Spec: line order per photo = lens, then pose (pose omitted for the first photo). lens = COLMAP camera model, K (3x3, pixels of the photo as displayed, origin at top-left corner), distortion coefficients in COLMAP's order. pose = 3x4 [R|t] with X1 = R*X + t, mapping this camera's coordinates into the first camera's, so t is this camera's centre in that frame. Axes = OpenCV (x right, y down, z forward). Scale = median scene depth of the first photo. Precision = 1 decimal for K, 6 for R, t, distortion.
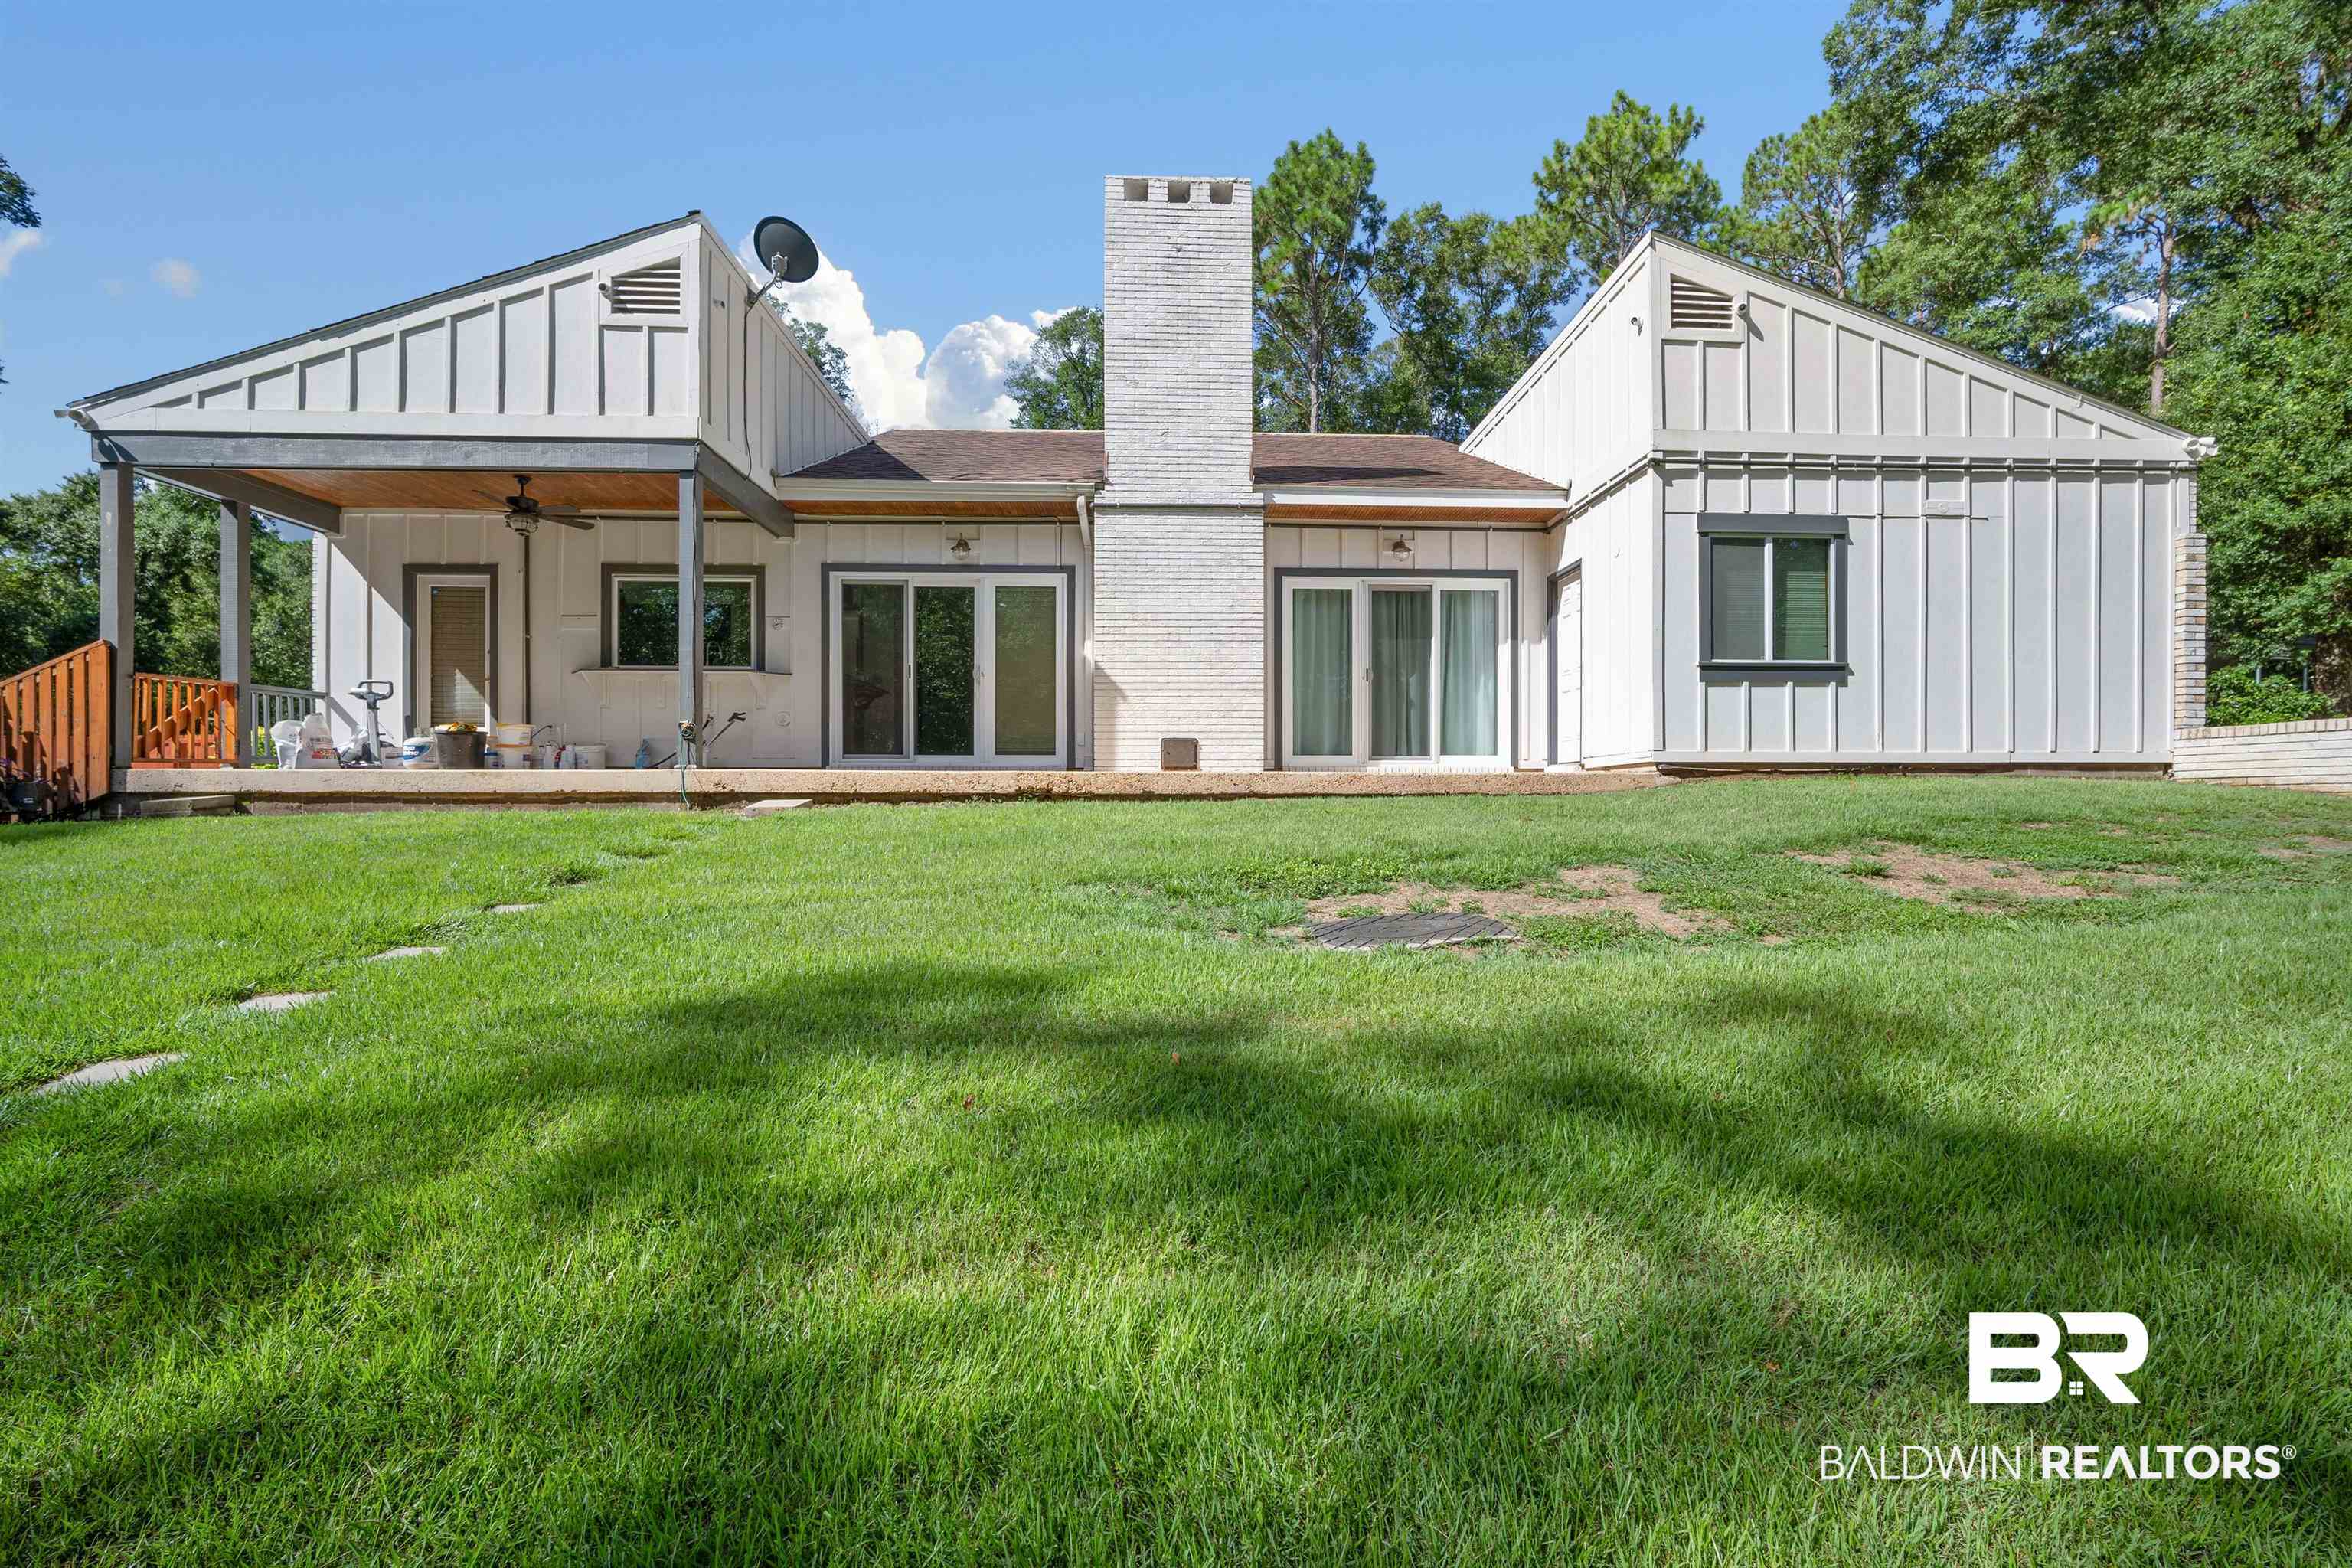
lens RADIAL K [[1028.2, 0, 1169.7], [0, 1028.2, 785.5], [0, 0, 1]] dist [-0.015910, 0.002382]
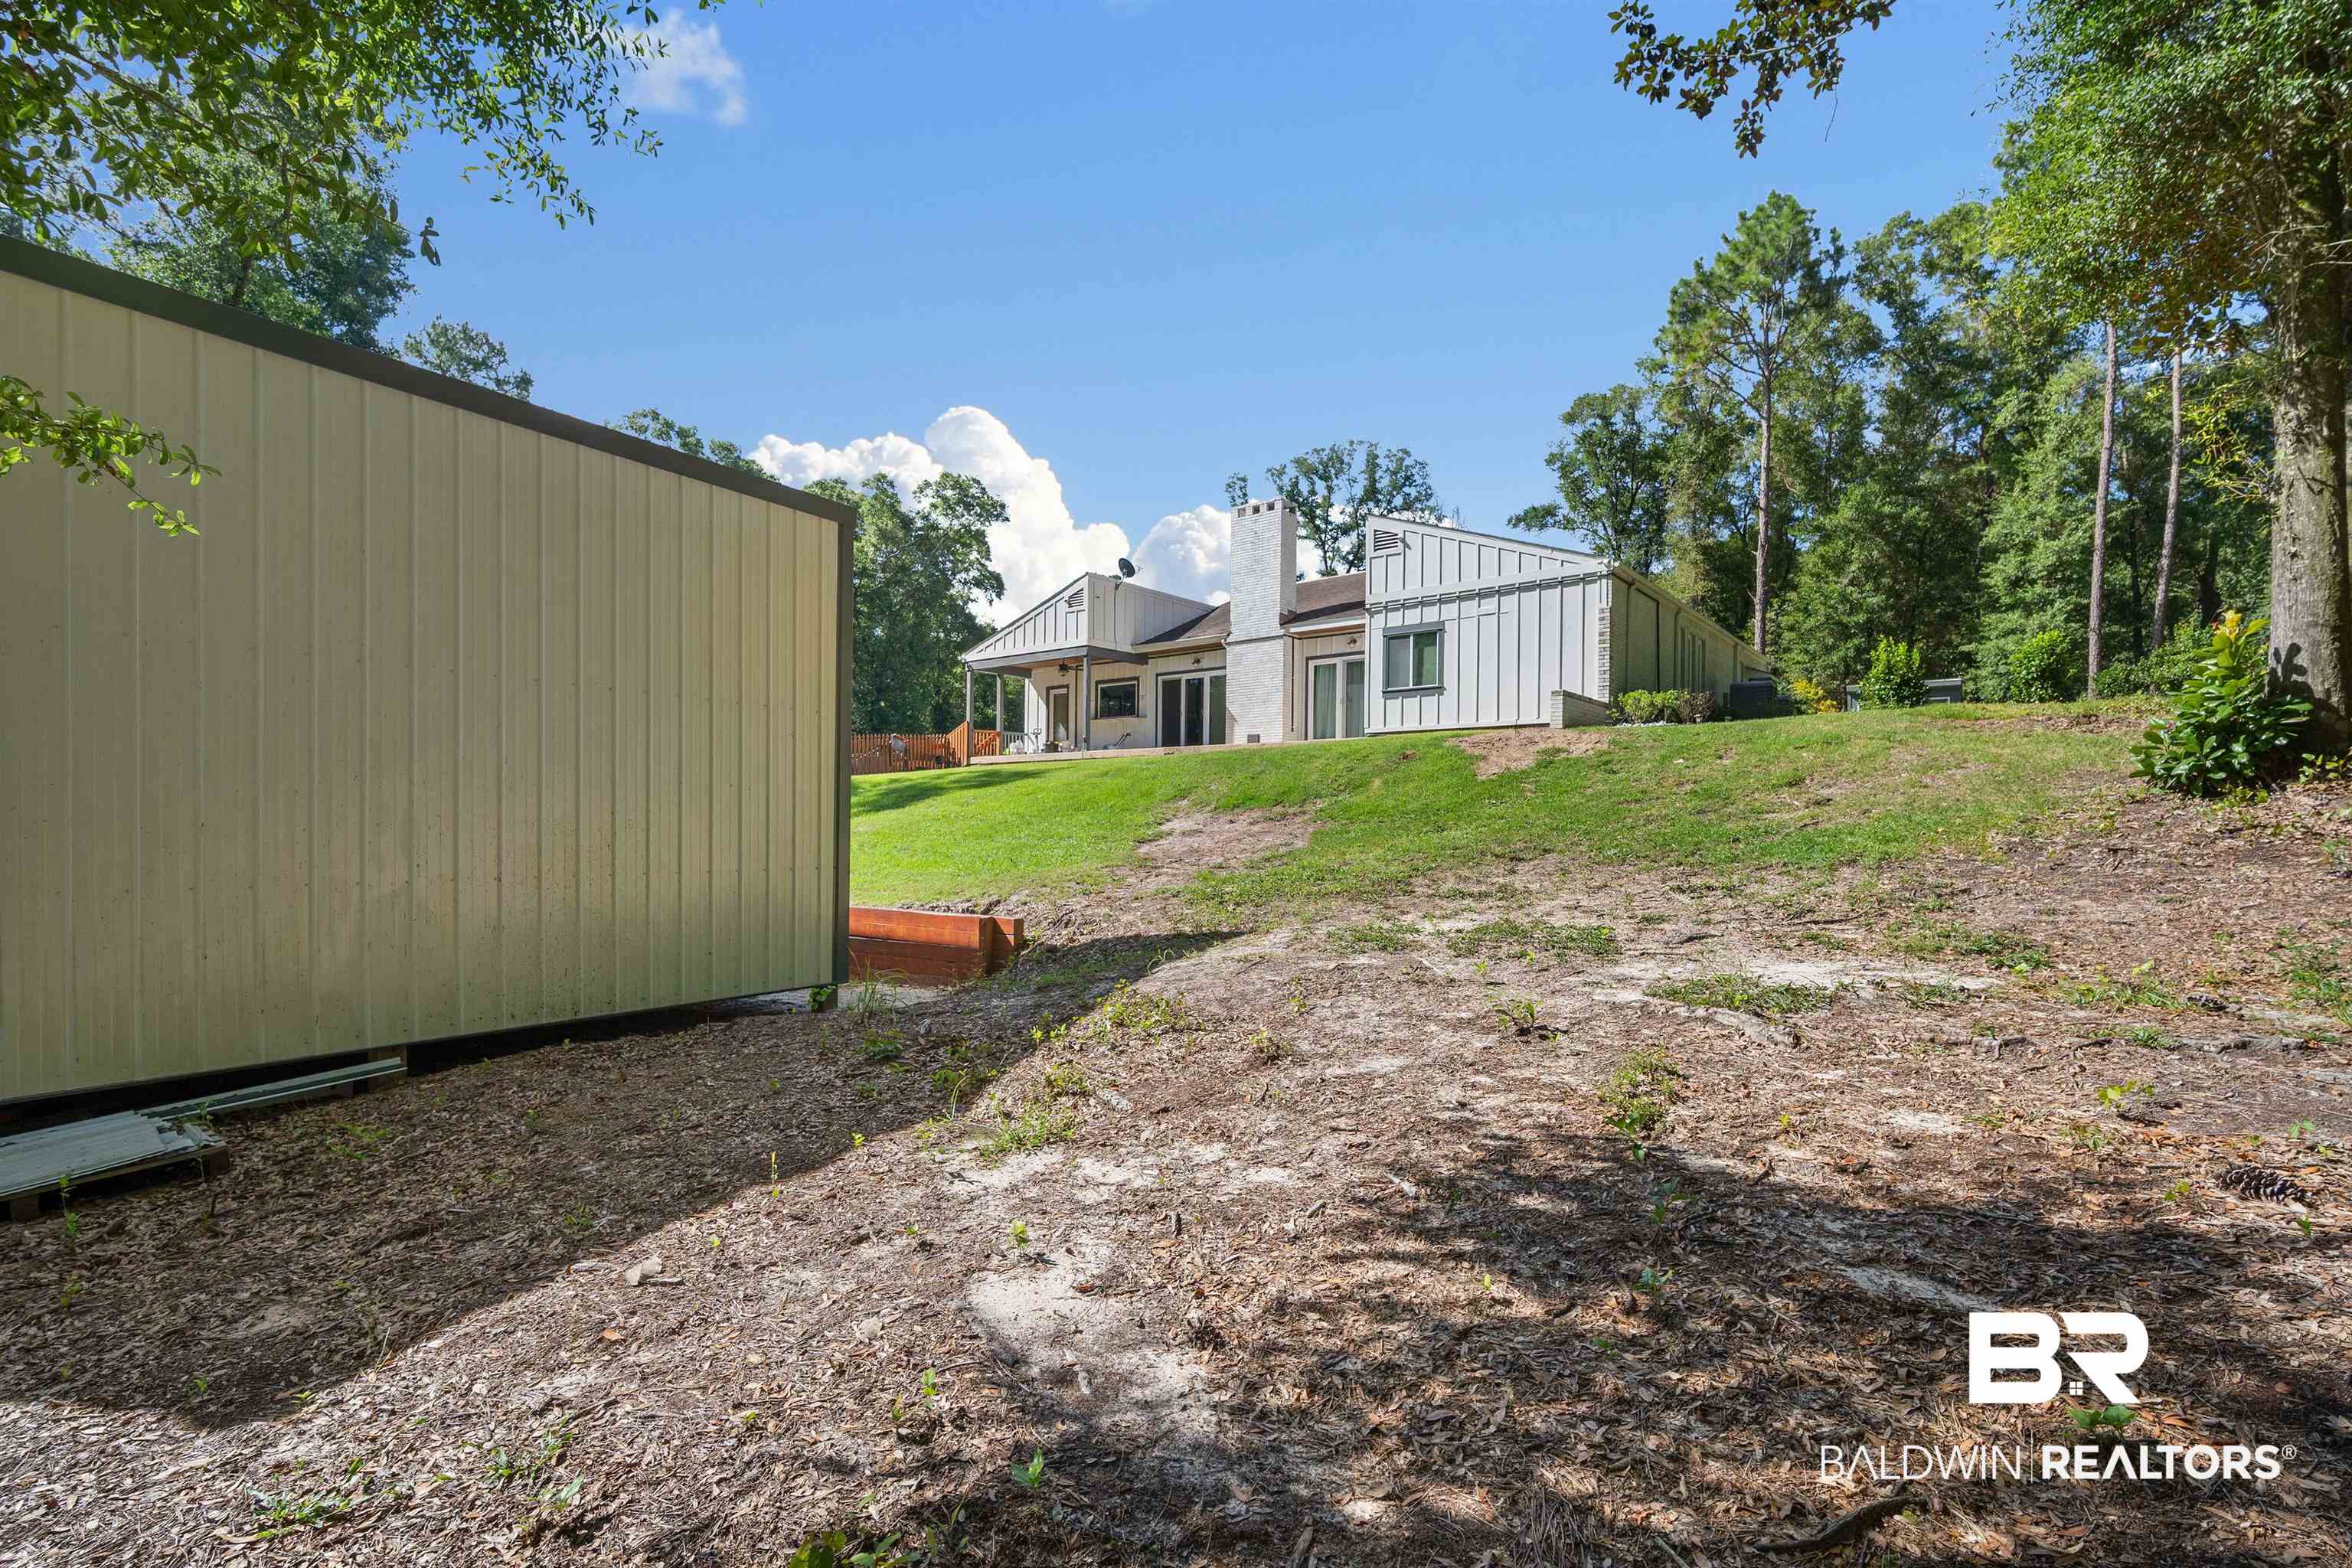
lens RADIAL K [[1028.2, 0, 1181.1], [0, 1028.2, 800.9], [0, 0, 1]] dist [-0.015910, 0.002382]
pose [[0.751092, -0.007964, -0.660150, 1.581513], [0.000325, 0.999932, -0.011694, 0.150698], [0.660198, 0.008569, 0.751043, -1.009811]]
